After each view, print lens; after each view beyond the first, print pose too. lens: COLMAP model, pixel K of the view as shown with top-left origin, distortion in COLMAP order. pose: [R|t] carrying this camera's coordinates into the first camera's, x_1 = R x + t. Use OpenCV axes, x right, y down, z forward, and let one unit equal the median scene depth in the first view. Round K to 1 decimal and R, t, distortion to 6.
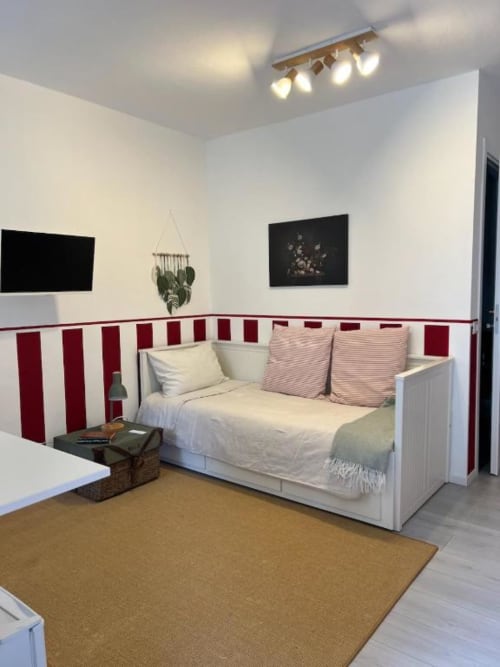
lens RADIAL K [[490.4, 0, 264.9], [0, 490.4, 337.1], [0, 0, 1]] dist [0.058553, -0.067233]
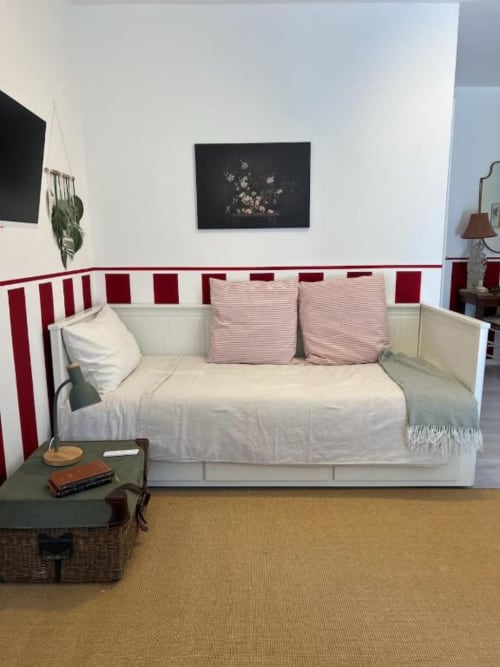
lens RADIAL K [[490.4, 0, 264.9], [0, 490.4, 337.1], [0, 0, 1]] dist [0.058553, -0.067233]
pose [[0.799595, -0.104545, 0.591370, -0.410058], [0.053911, 0.993251, 0.102698, -0.009111], [-0.598115, -0.050236, 0.799834, 0.340167]]
